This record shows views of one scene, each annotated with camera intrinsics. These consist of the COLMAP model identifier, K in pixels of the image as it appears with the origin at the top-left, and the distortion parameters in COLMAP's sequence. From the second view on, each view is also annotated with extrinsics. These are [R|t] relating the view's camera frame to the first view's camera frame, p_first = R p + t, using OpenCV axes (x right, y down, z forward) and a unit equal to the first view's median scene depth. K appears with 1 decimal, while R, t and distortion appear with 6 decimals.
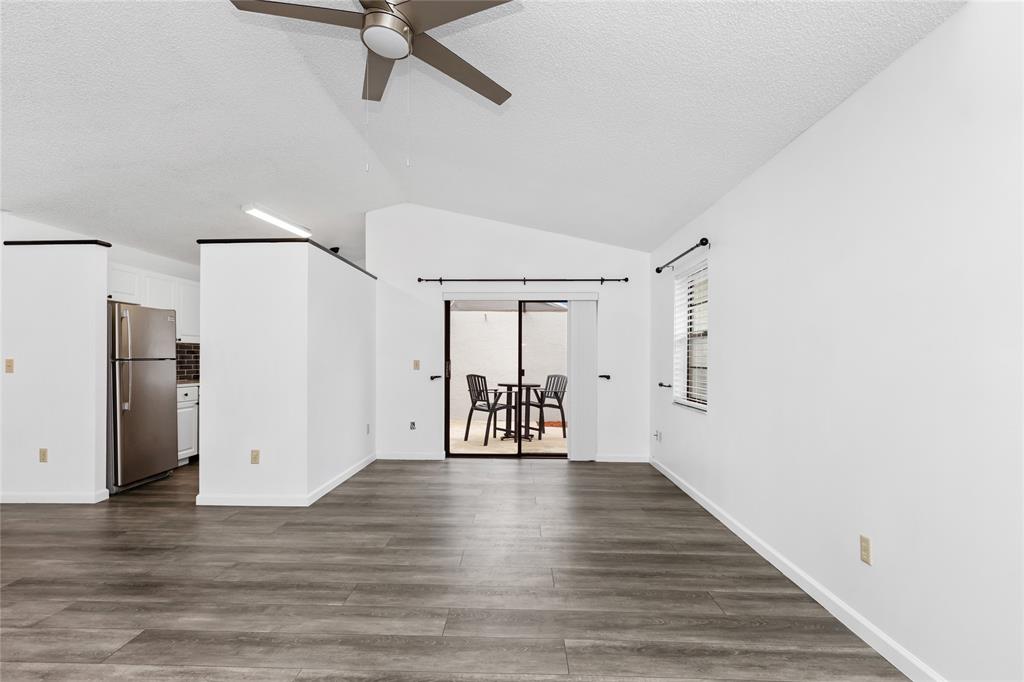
lens RADIAL K [[503.4, 0, 507.8], [0, 503.4, 355.2], [0, 0, 1]] dist [-0.014502, 0.000110]
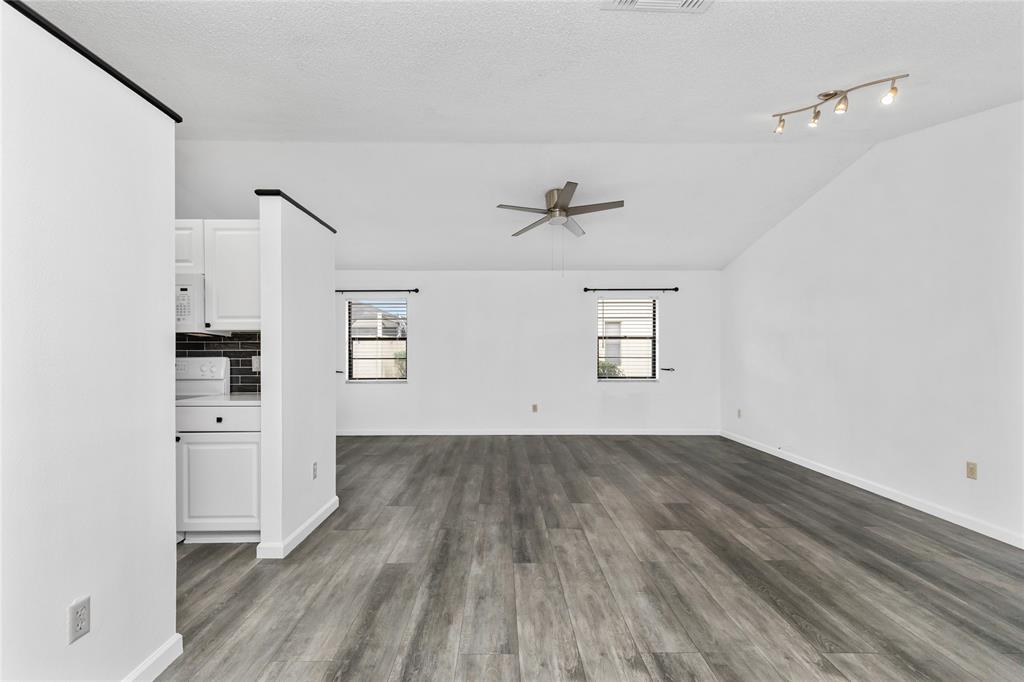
lens RADIAL K [[473.1, 0, 505.7], [0, 473.1, 350.6], [0, 0, 1]] dist [0.006008, -0.000155]
pose [[-0.035094, 0.001332, 0.999383, -1.961507], [-0.002977, 0.999995, -0.001438, -0.003855], [-0.999380, -0.003026, -0.035090, 1.038089]]
